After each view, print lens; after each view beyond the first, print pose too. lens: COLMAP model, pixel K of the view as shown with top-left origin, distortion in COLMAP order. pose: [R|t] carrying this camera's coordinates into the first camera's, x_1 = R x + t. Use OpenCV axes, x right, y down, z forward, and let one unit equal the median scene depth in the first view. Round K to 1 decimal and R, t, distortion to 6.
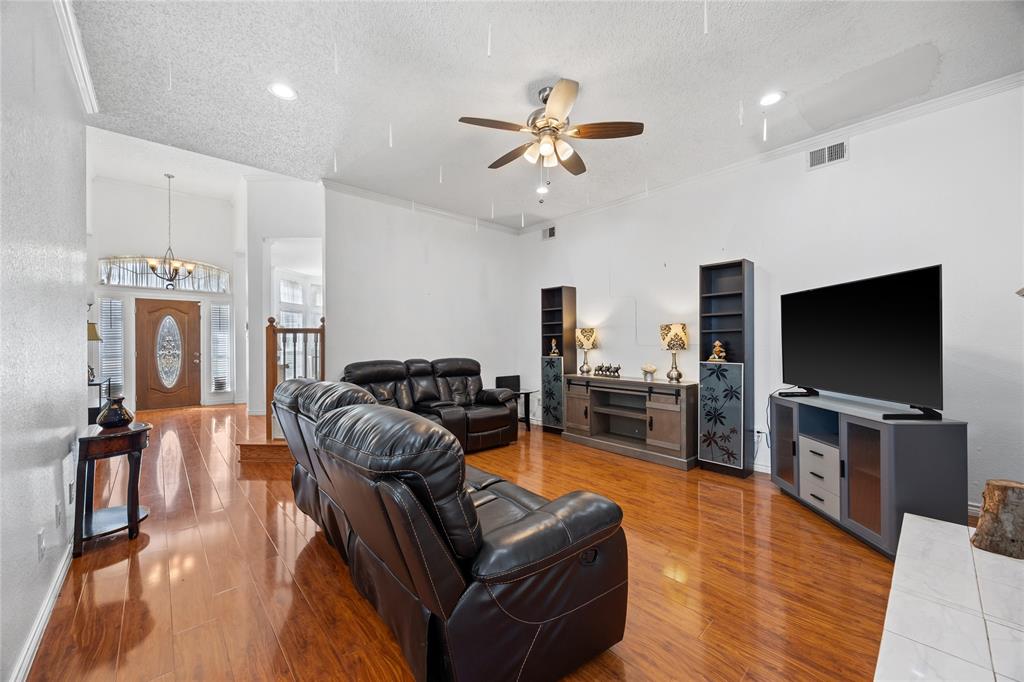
lens RADIAL K [[400.2, 0, 525.6], [0, 400.2, 345.0], [0, 0, 1]] dist [-0.001243, 0.000563]
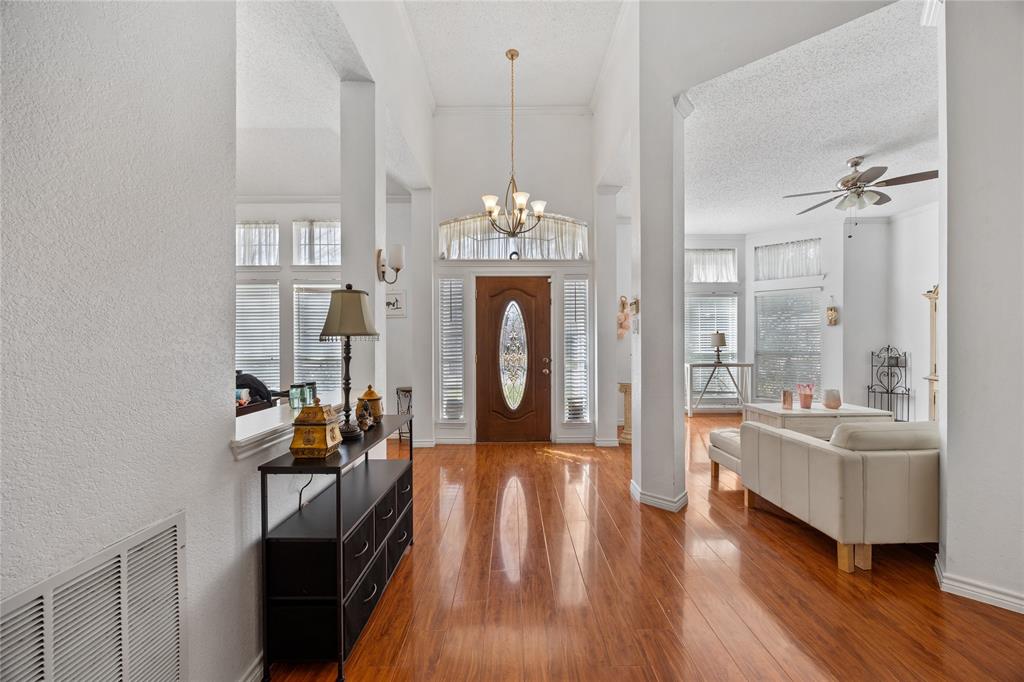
lens RADIAL K [[400.2, 0, 508.5], [0, 400.2, 343.6], [0, 0, 1]] dist [-0.001243, 0.000563]
pose [[0.729650, 0.000083, -0.683821, -0.448639], [-0.000764, 0.999999, -0.000693, -0.002430], [0.683820, 0.001028, 0.729650, 0.516182]]
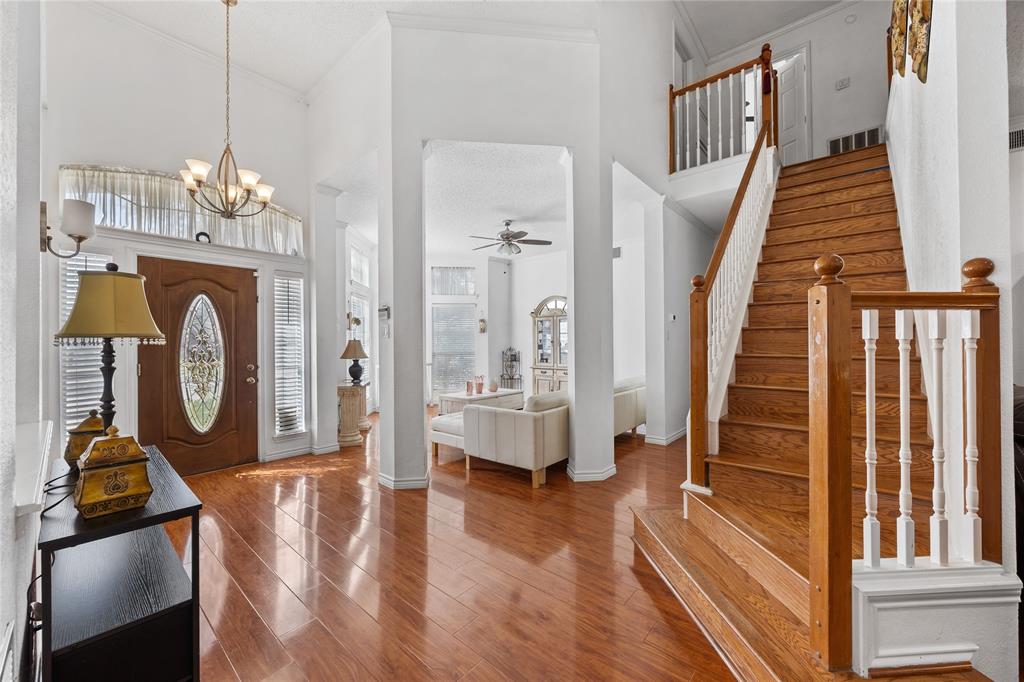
lens RADIAL K [[400.2, 0, 528.3], [0, 400.2, 342.6], [0, 0, 1]] dist [-0.001243, 0.000563]
pose [[0.992317, -0.006971, 0.123528, -0.535115], [0.008084, 0.999931, -0.008506, -0.002191], [-0.123460, 0.009439, 0.992305, 0.434211]]
